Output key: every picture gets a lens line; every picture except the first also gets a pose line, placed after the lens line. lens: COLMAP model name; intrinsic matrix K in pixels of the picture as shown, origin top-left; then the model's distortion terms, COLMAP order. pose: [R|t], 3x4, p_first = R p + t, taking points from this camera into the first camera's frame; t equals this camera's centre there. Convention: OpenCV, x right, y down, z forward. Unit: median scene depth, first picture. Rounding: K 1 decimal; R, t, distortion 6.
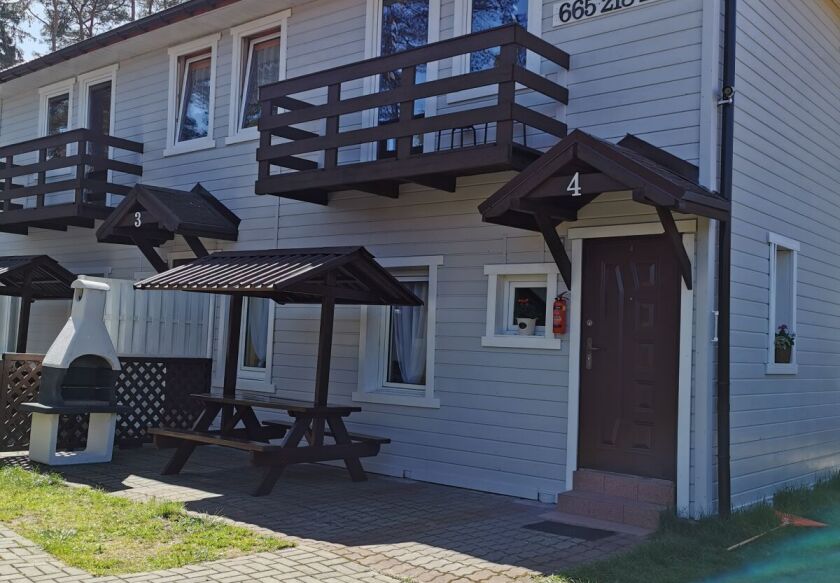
lens RADIAL K [[849.0, 0, 416.0], [0, 849.0, 288.6], [0, 0, 1]] dist [0.055425, 0.000000]
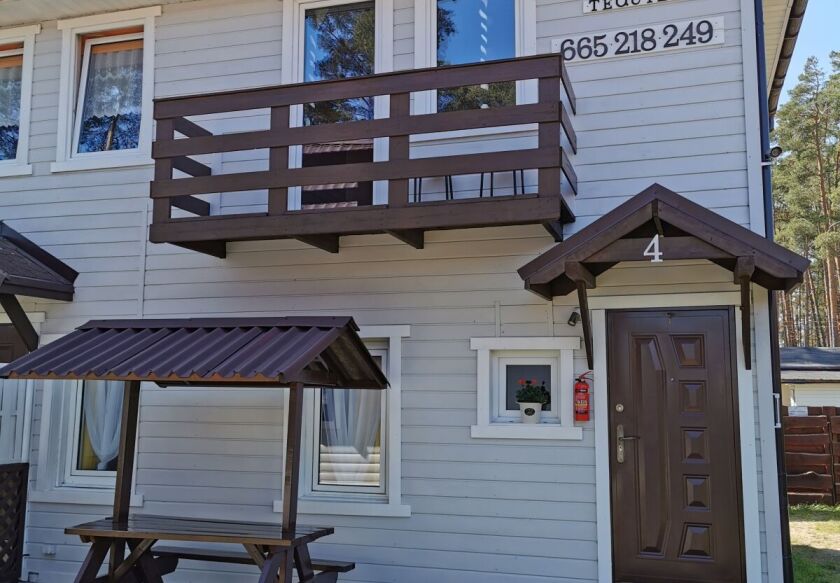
lens RADIAL K [[849.0, 0, 421.1], [0, 849.0, 292.3], [0, 0, 1]] dist [0.055425, 0.000000]
pose [[0.924960, 0.012294, 0.379865, -0.290982], [0.007587, 0.998680, -0.050797, -0.031821], [-0.379988, 0.049867, 0.923646, 0.260843]]
